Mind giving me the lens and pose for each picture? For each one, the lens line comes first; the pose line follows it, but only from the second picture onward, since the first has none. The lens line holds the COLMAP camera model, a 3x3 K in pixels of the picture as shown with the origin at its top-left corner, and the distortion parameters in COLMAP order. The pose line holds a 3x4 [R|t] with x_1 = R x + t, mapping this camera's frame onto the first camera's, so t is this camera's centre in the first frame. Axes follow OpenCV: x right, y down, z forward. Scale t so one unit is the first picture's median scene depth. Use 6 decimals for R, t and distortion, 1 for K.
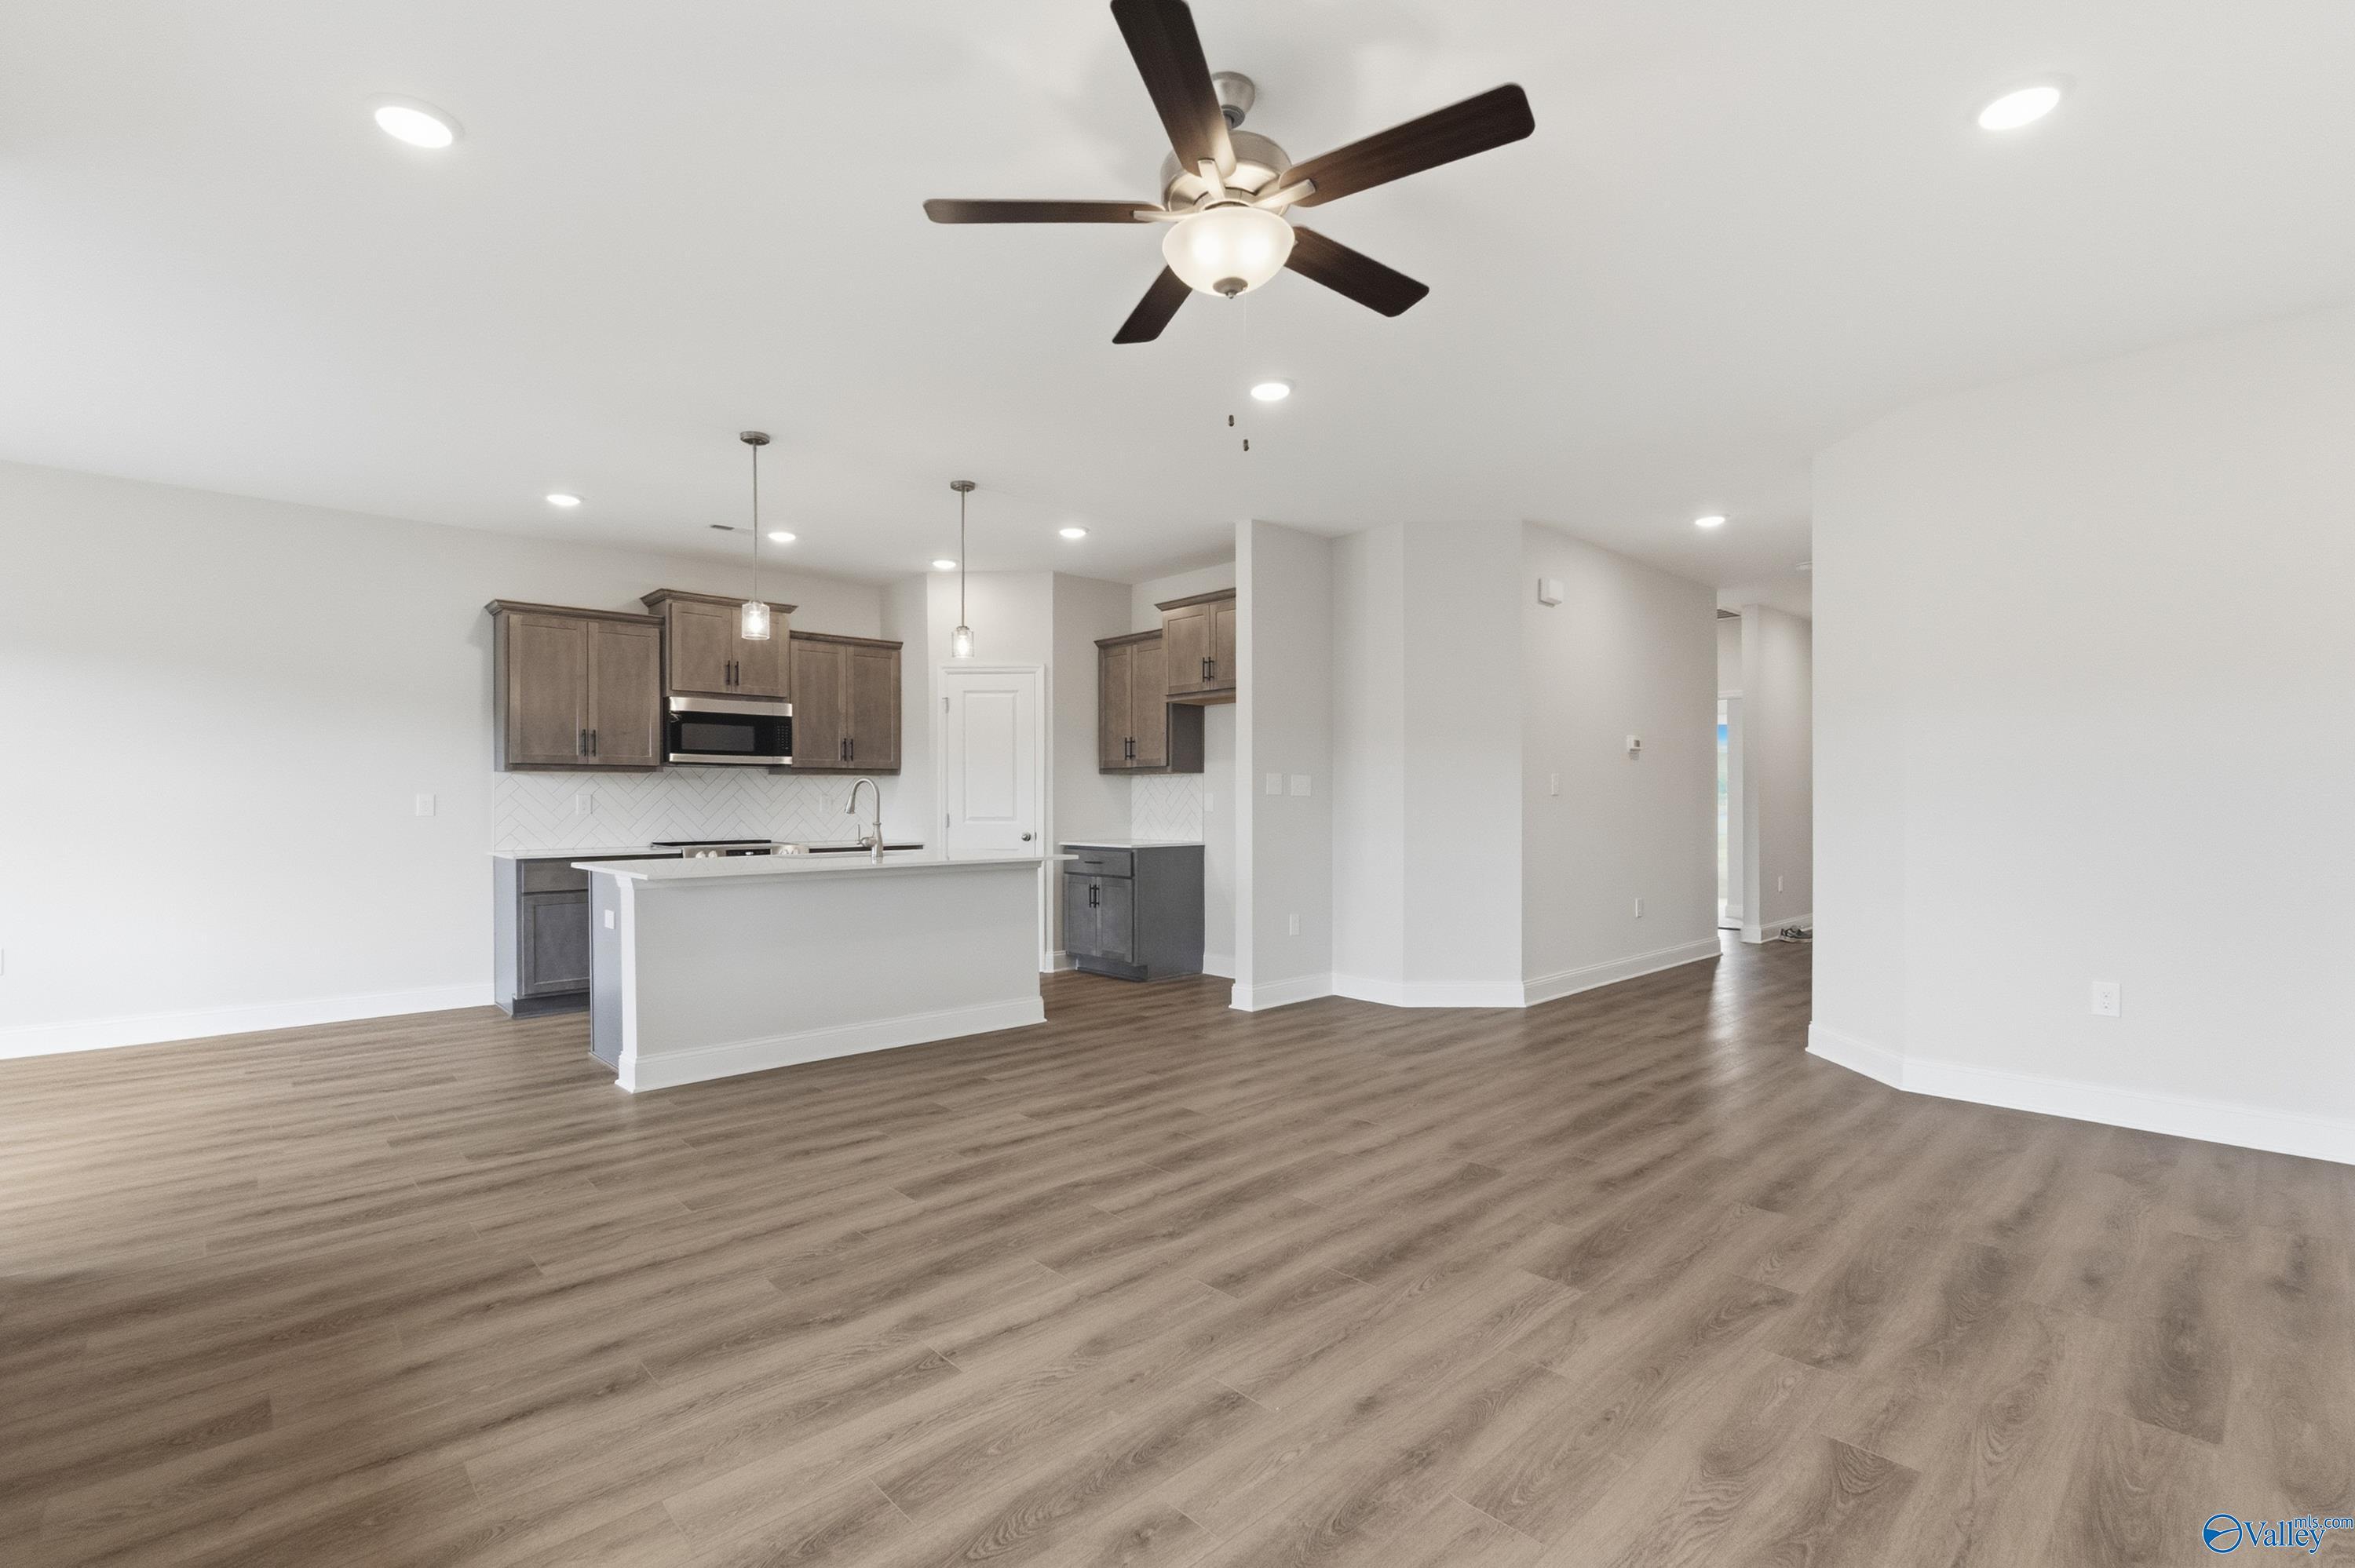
lens RADIAL K [[1005.2, 0, 1177.5], [0, 1005.2, 784.0], [0, 0, 1]] dist [0.086929, 0.000054]
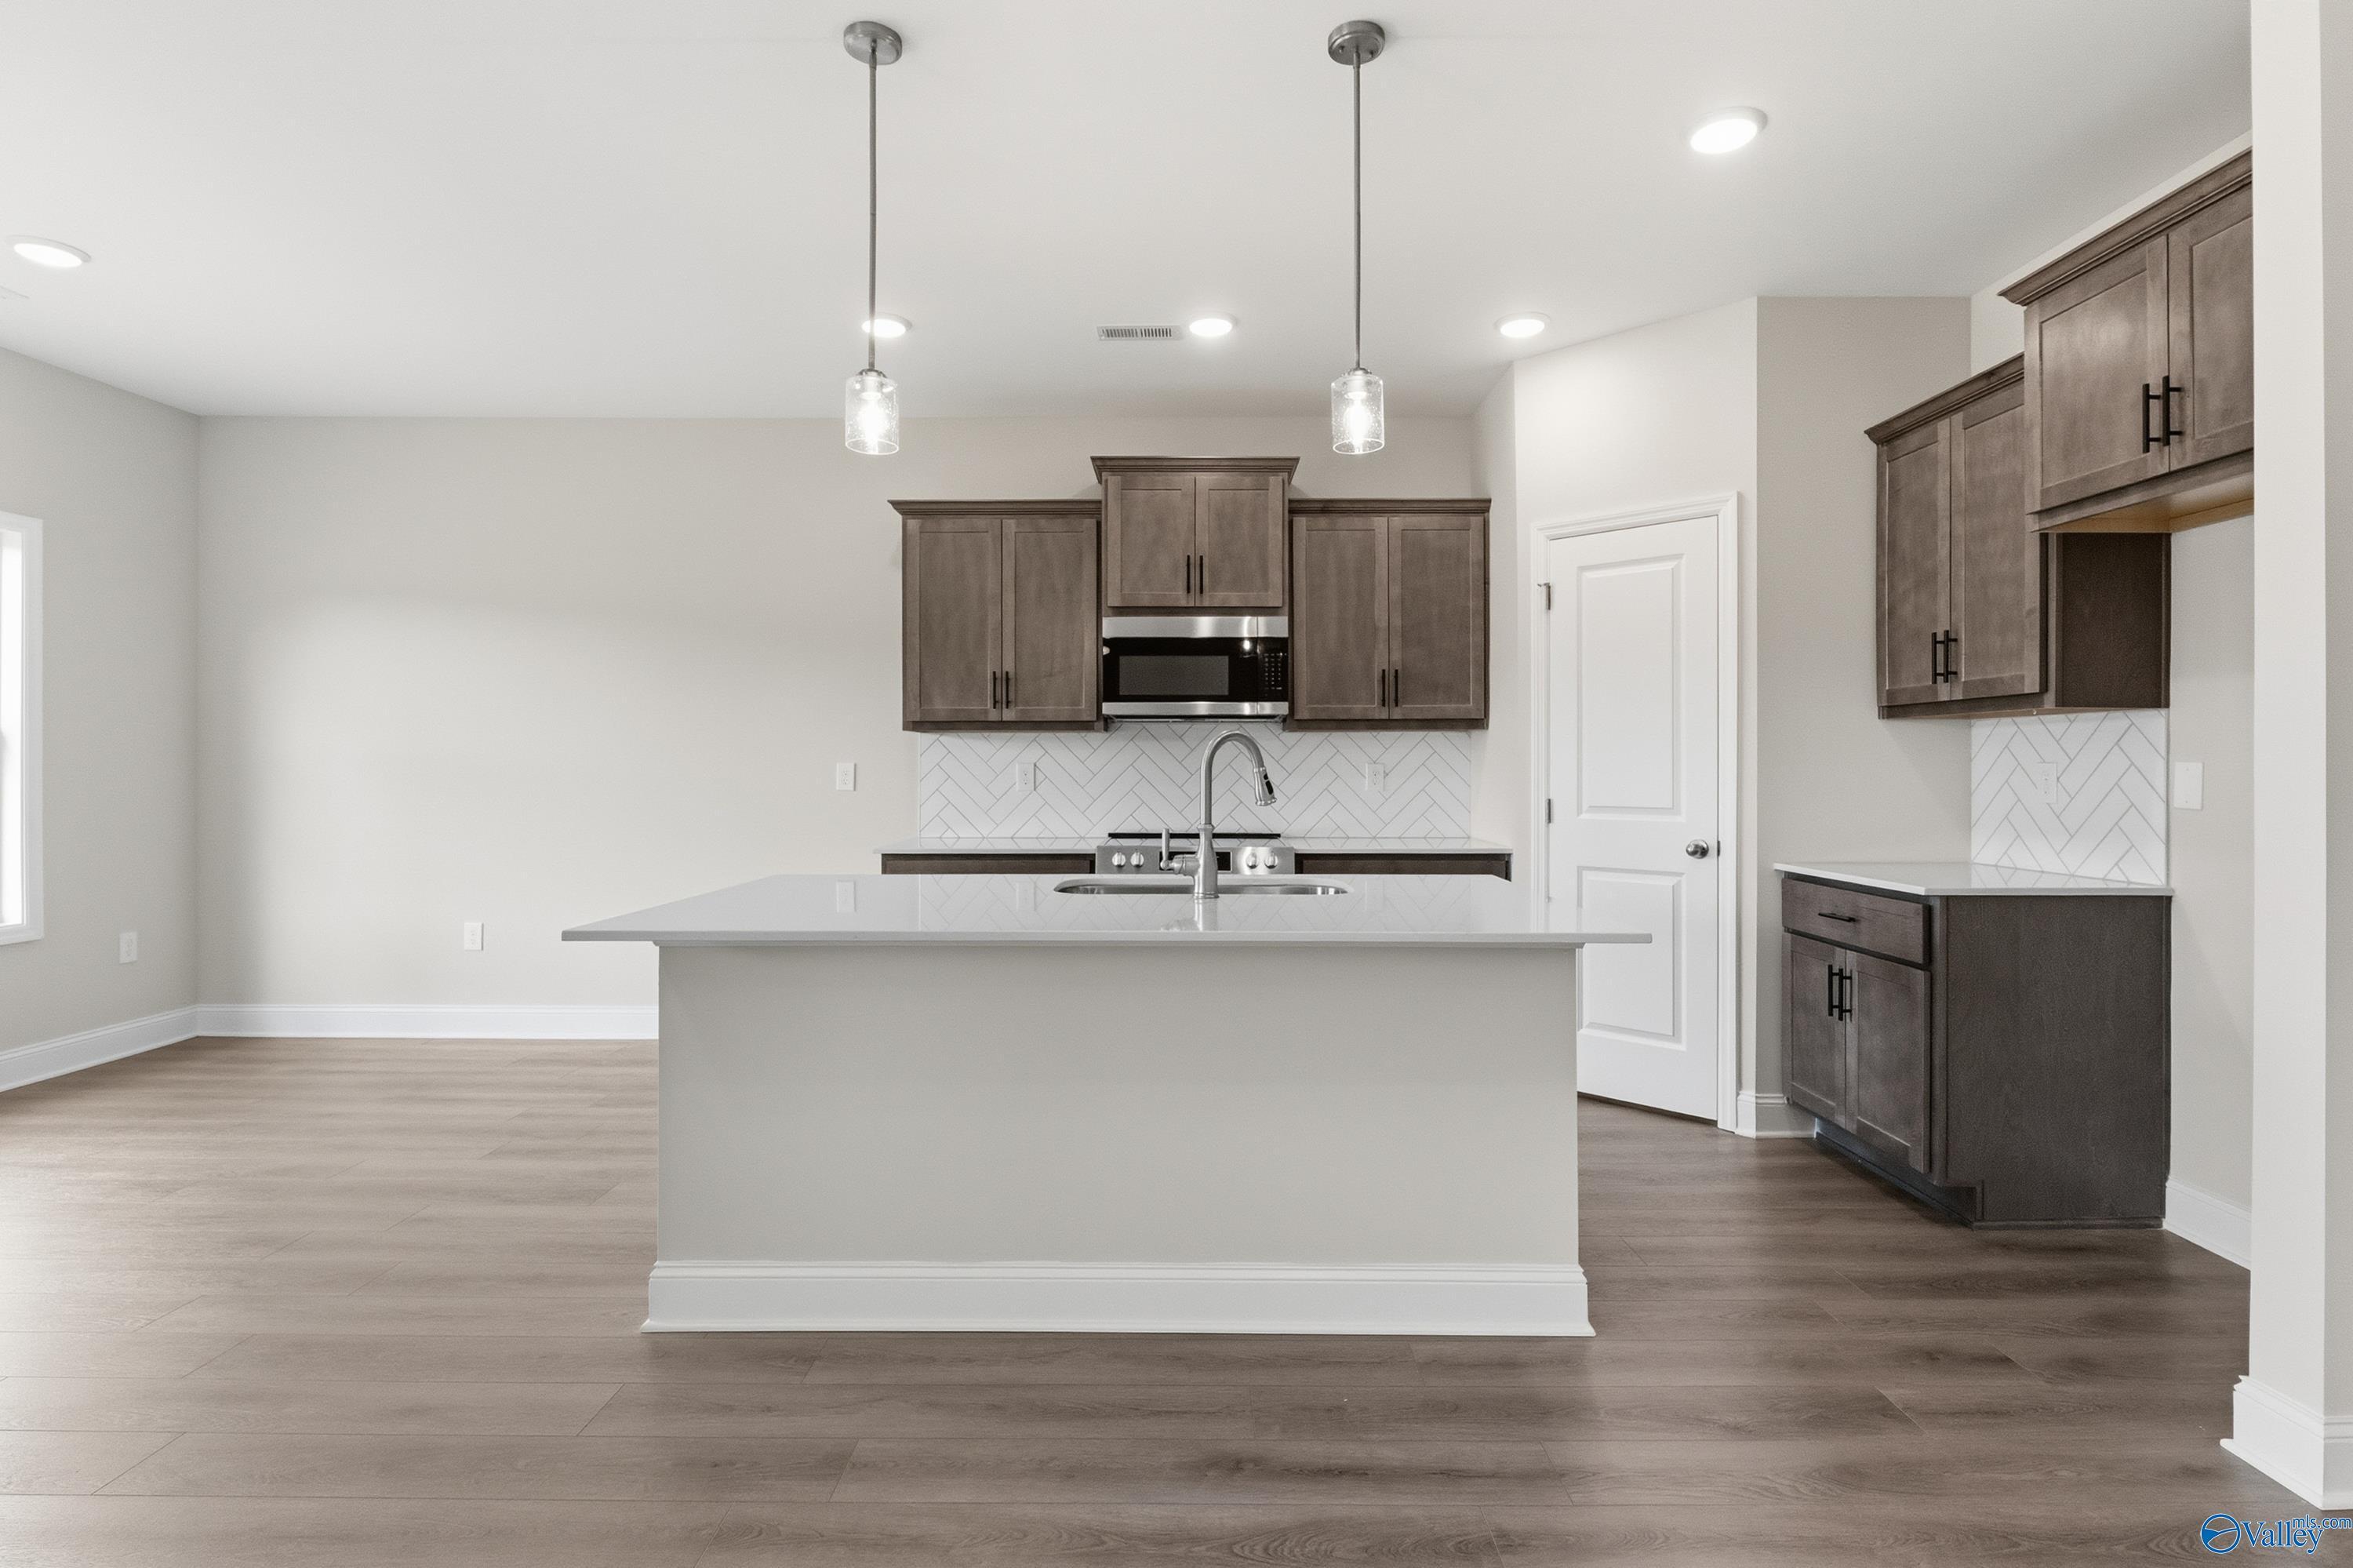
lens RADIAL K [[1160.7, 0, 1177.5], [0, 1160.7, 761.8], [0, 0, 1]] dist [-0.002509, -0.000105]
pose [[0.742506, -0.001281, -0.669838, 0.042836], [0.009062, 0.999926, 0.008133, 0.002953], [0.669778, -0.012109, 0.742463, 0.428084]]
